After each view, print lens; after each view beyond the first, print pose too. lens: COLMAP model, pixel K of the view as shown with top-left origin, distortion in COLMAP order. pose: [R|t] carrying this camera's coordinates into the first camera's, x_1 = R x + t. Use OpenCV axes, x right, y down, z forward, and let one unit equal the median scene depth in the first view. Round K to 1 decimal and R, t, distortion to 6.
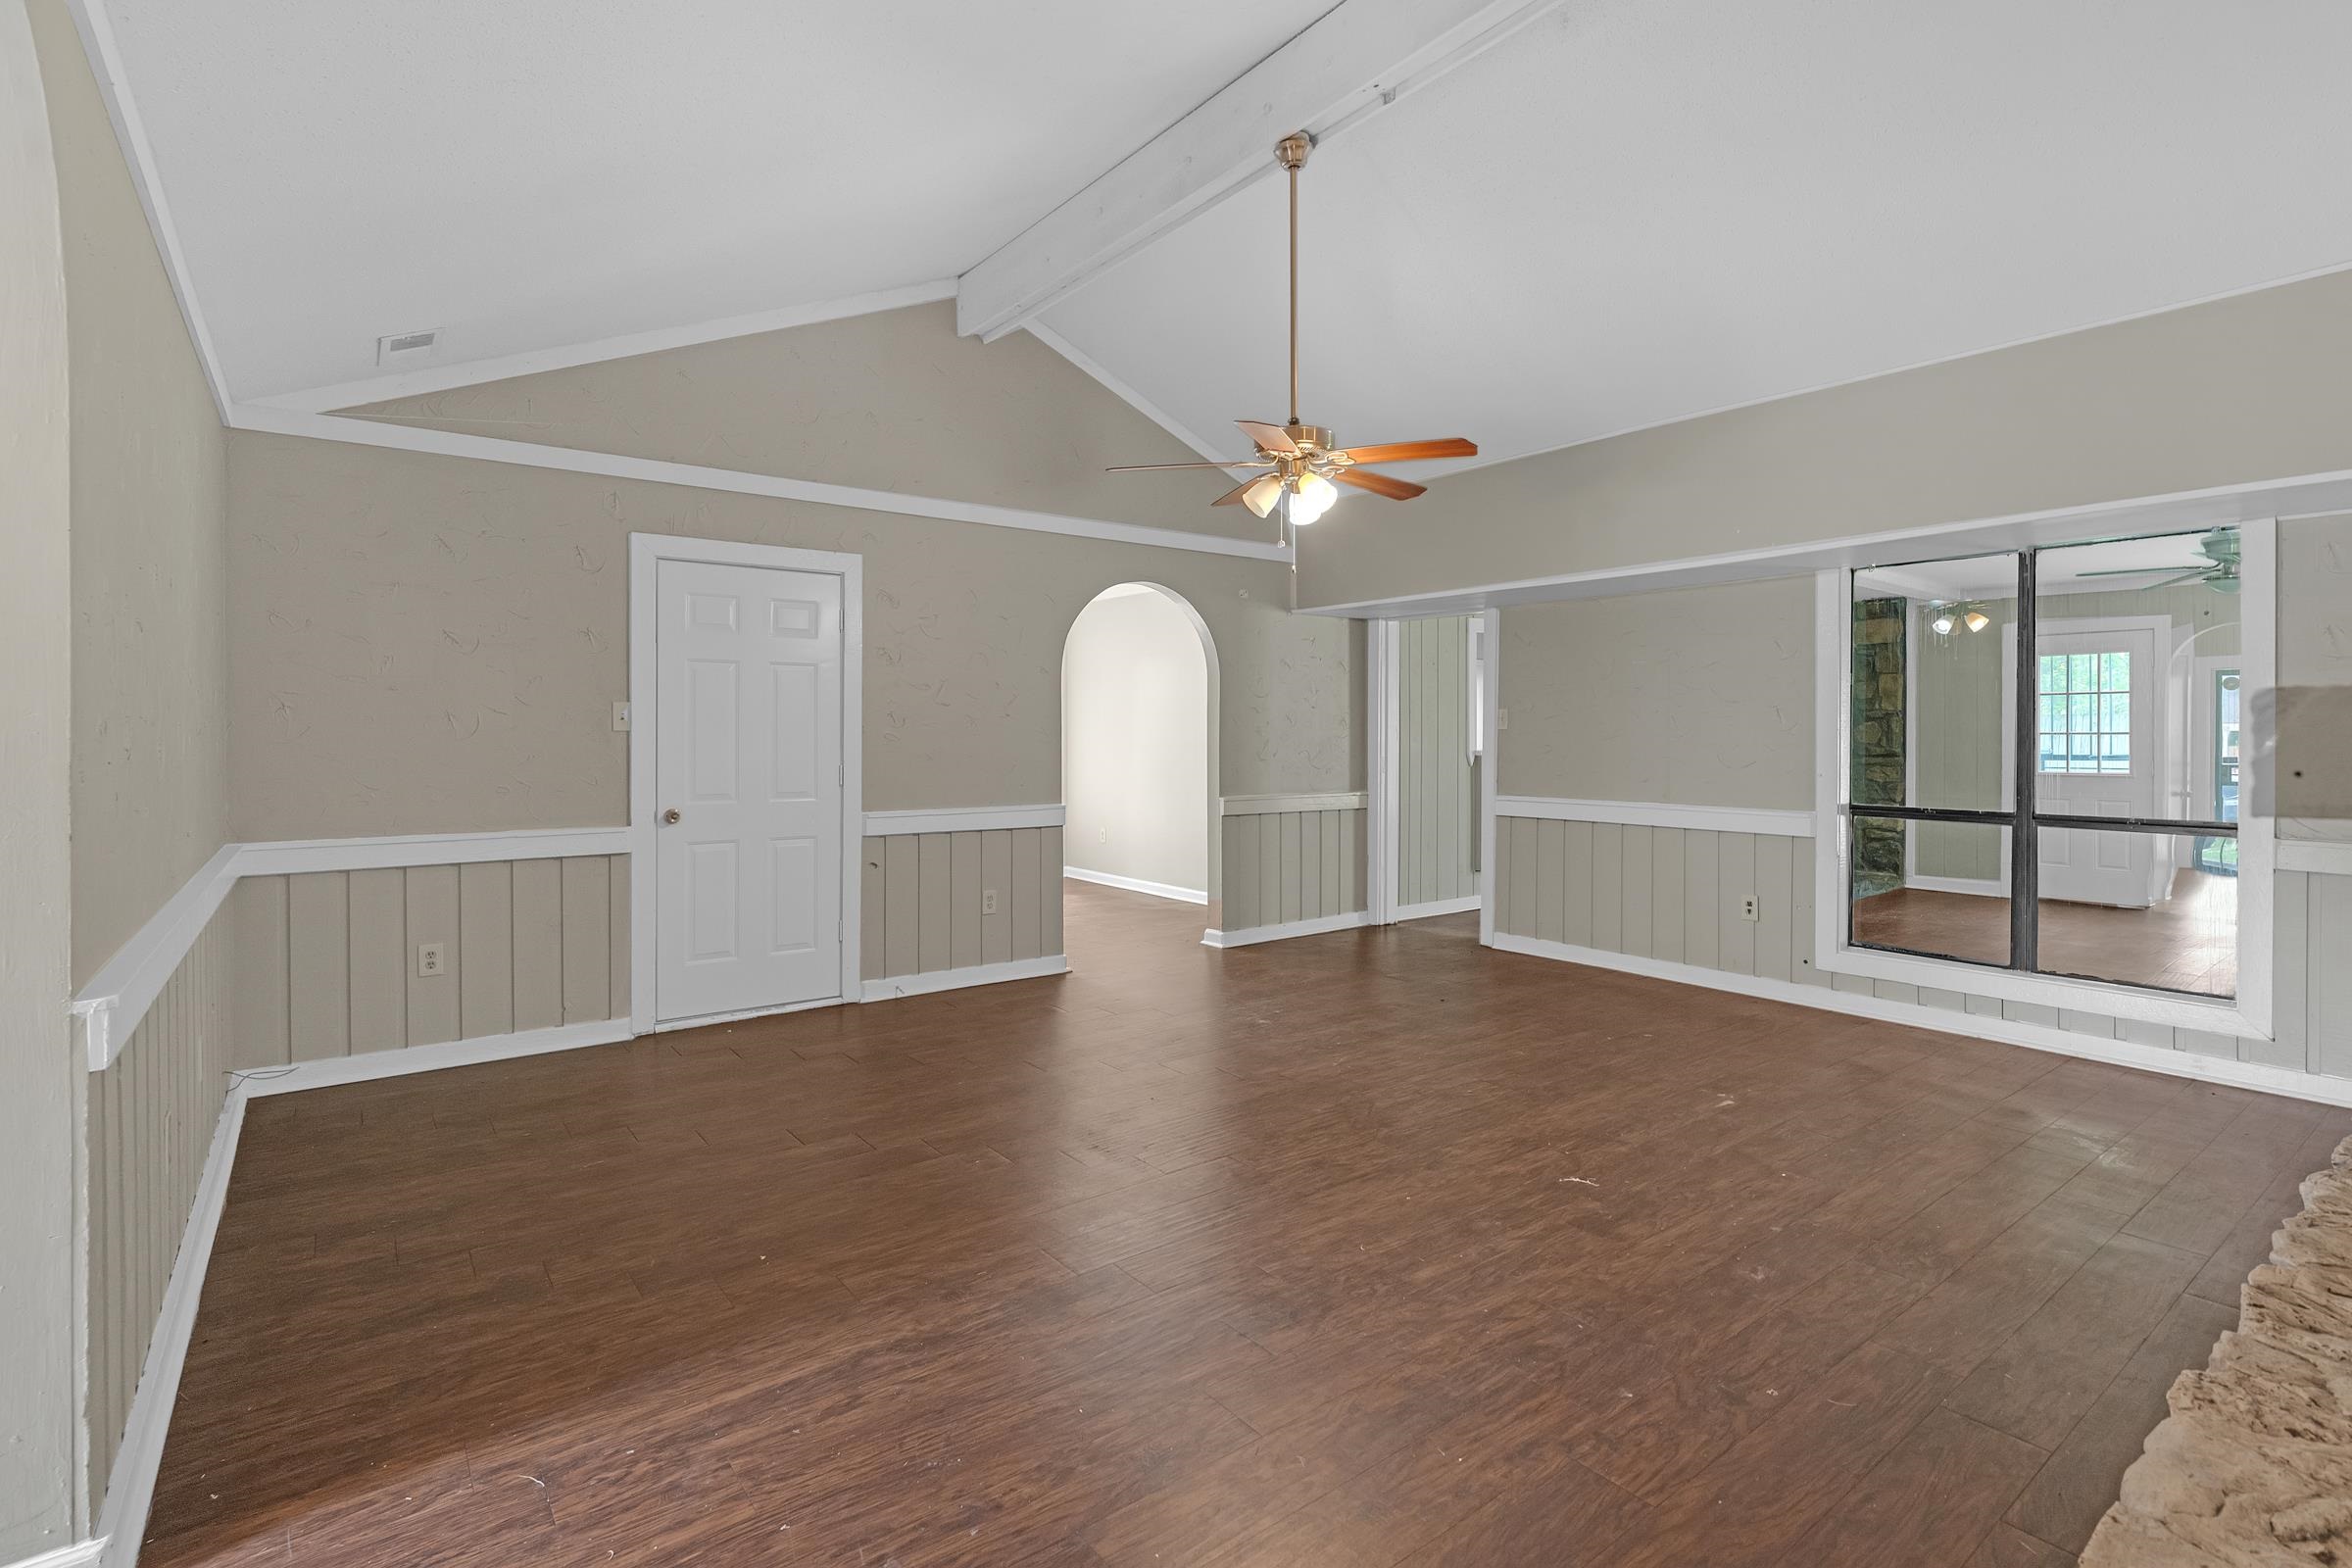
lens RADIAL K [[1083.2, 0, 1165.2], [0, 1083.2, 740.4], [0, 0, 1]] dist [-0.004893, 0.001023]
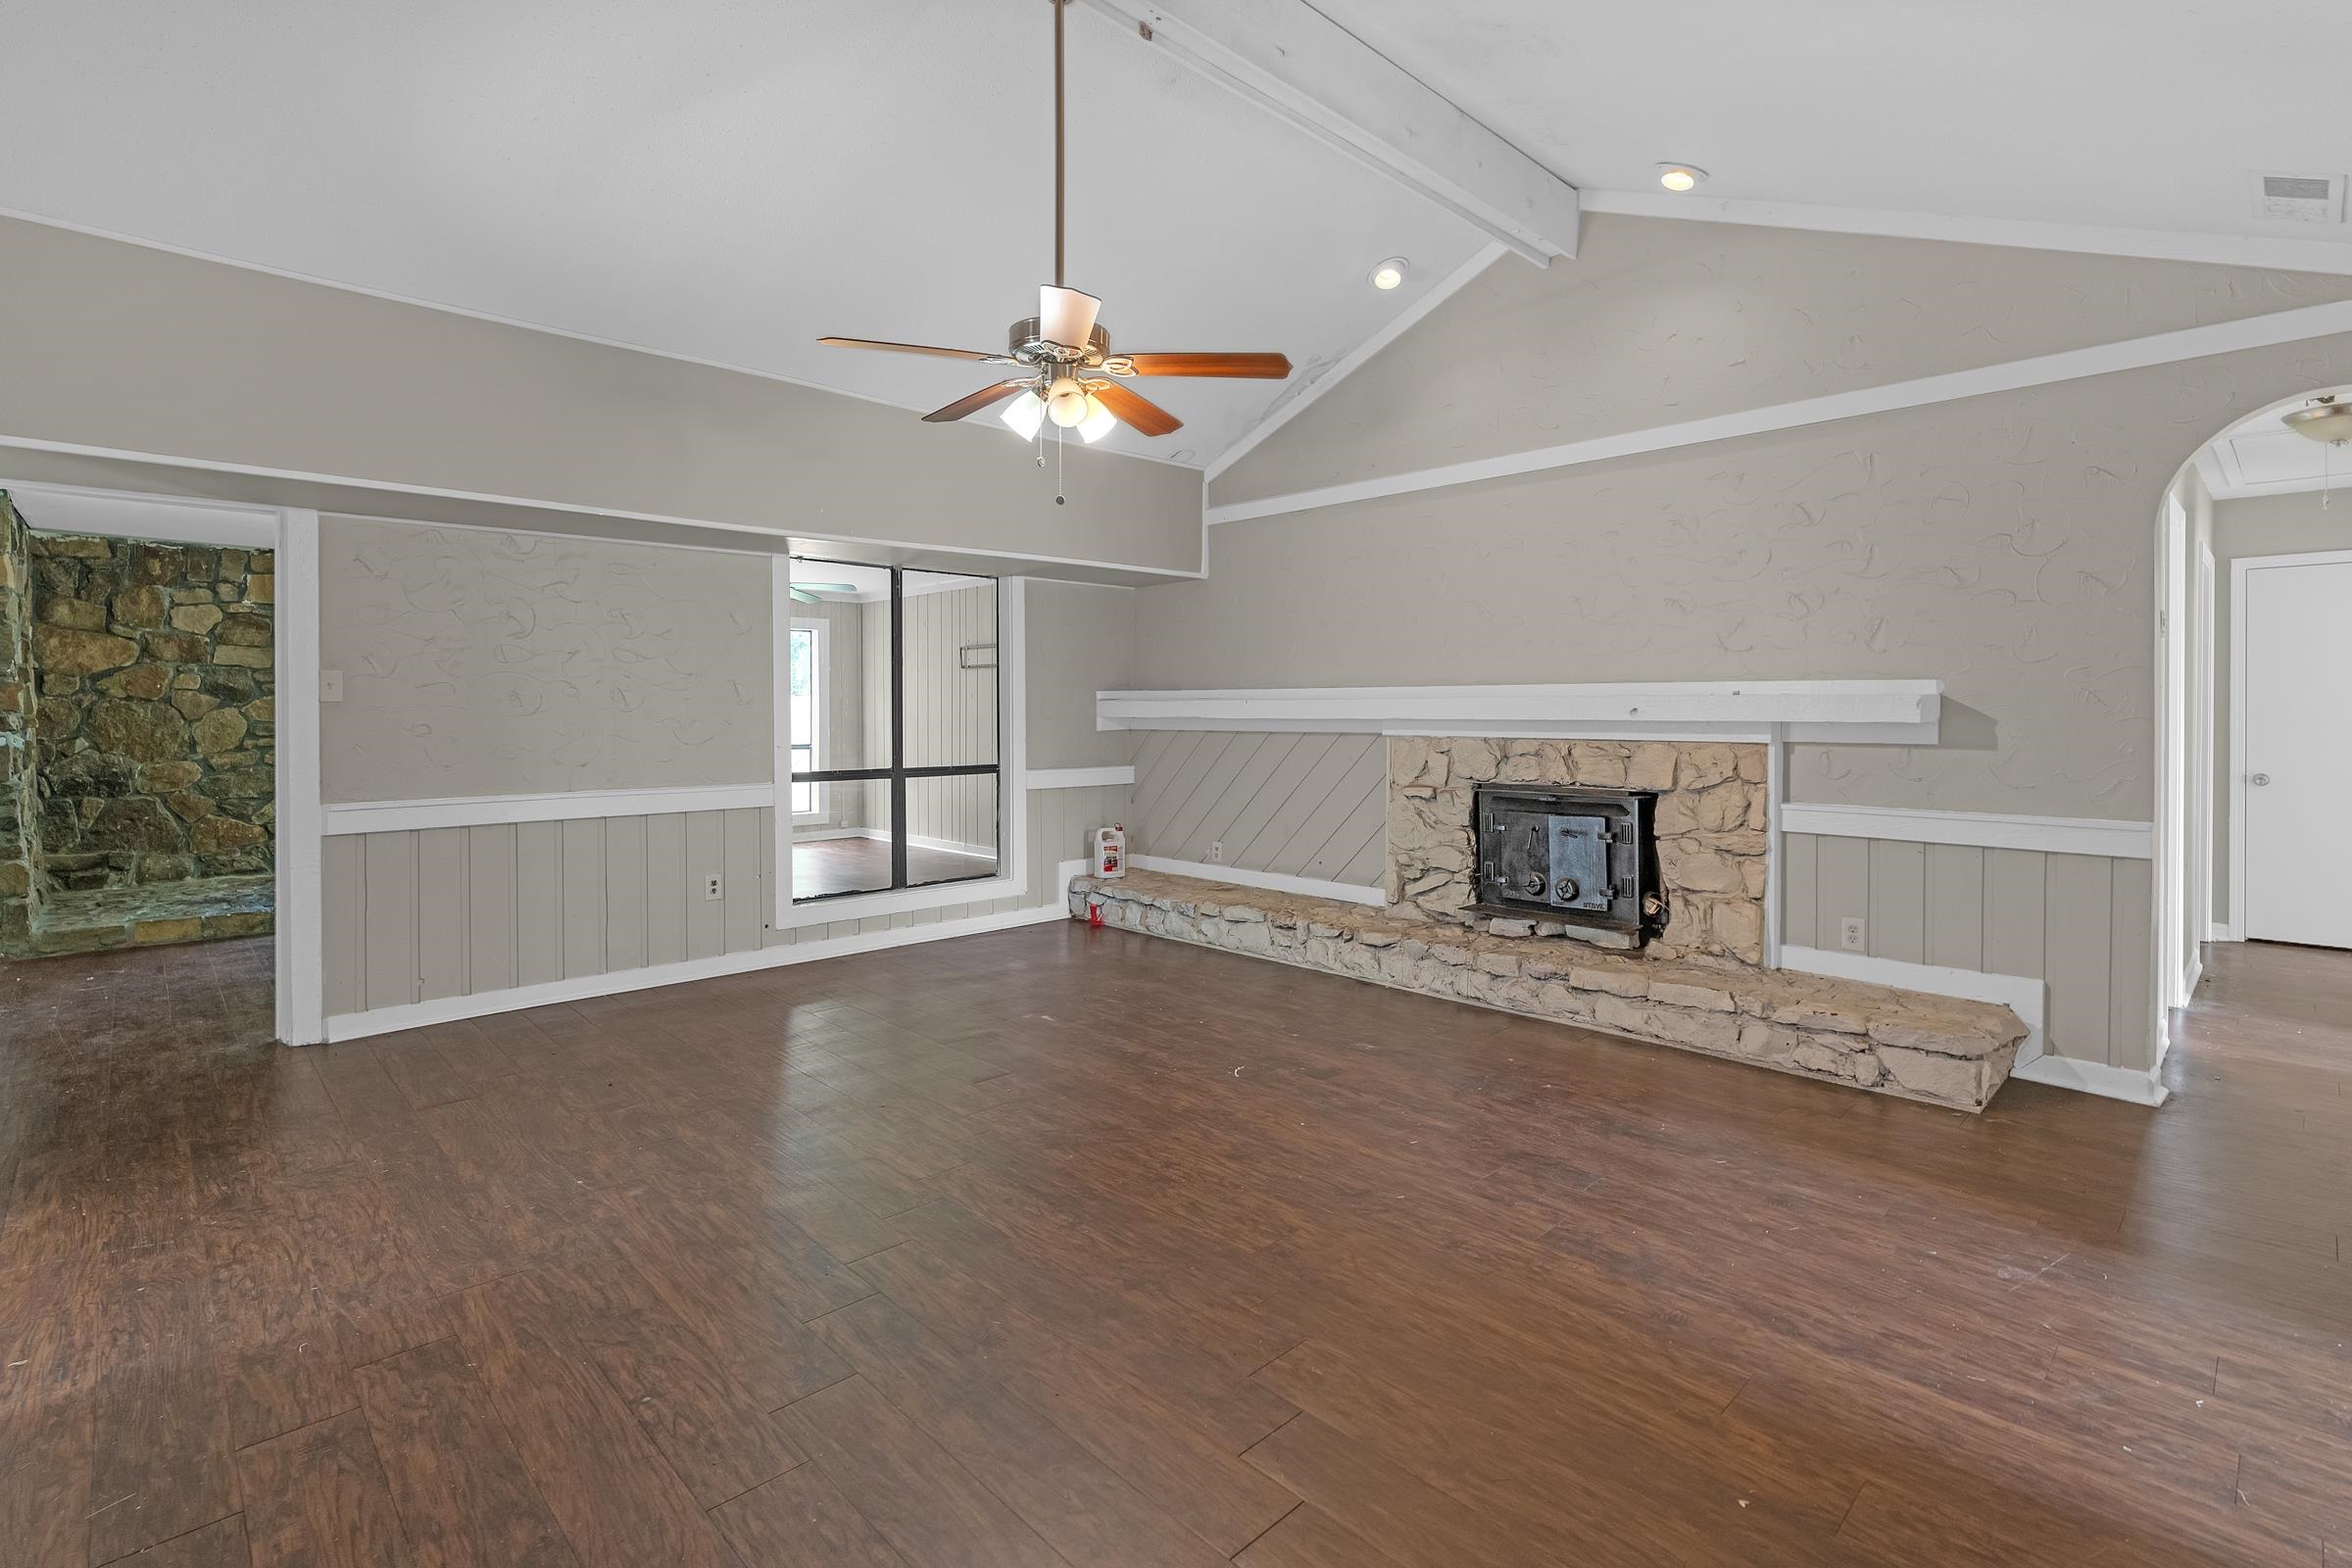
lens RADIAL K [[1114.0, 0, 1172.3], [0, 1114.0, 717.6], [0, 0, 1]] dist [0.004872, -0.000725]
pose [[-0.122182, -0.008249, 0.992473, -1.040309], [0.008106, 0.999924, 0.009308, -0.006330], [-0.992475, 0.009182, -0.122106, 1.482885]]
